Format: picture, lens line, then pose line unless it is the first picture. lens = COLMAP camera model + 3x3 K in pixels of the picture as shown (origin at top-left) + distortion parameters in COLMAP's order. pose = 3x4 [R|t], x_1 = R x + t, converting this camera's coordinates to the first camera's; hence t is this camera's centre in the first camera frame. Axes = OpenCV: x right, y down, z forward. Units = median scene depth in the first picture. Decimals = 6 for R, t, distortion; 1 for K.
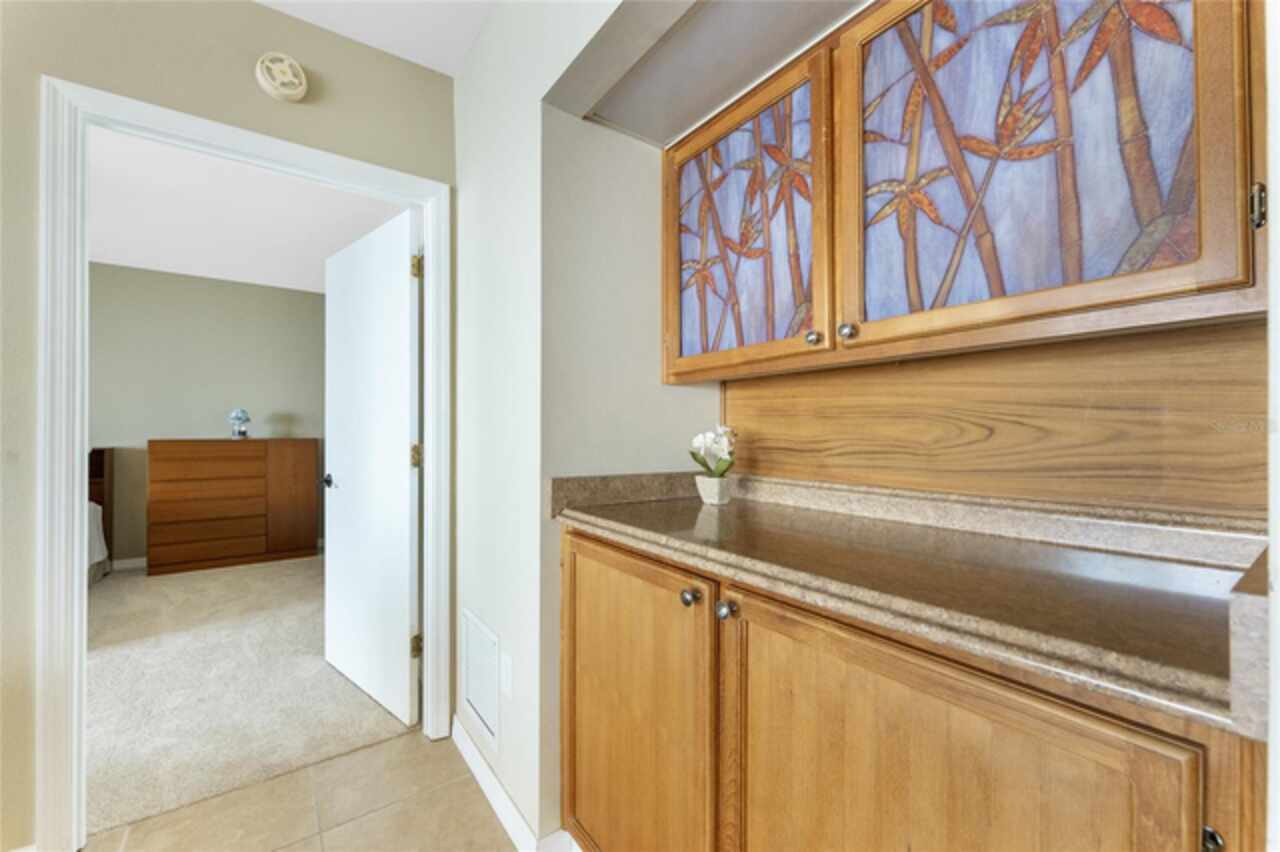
lens RADIAL K [[513.4, 0, 633.2], [0, 513.4, 427.5], [0, 0, 1]] dist [0.001066, 0.000012]
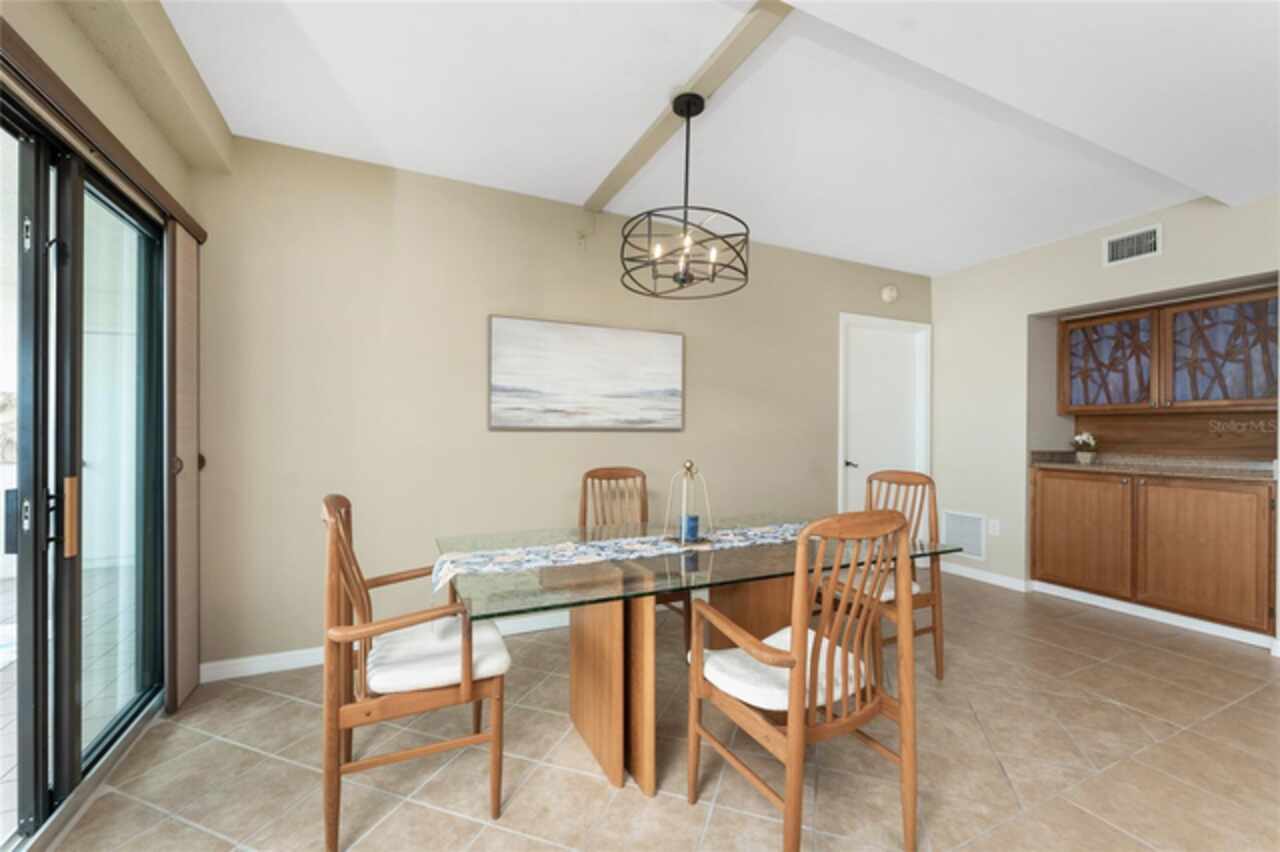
lens RADIAL K [[522.3, 0, 643.5], [0, 522.3, 430.1], [0, 0, 1]] dist [-0.001134, -0.000159]
pose [[0.984091, 0.005849, -0.177569, -1.788295], [-0.004665, 0.999964, 0.007085, -0.026561], [0.177604, -0.006144, 0.984083, -2.236445]]
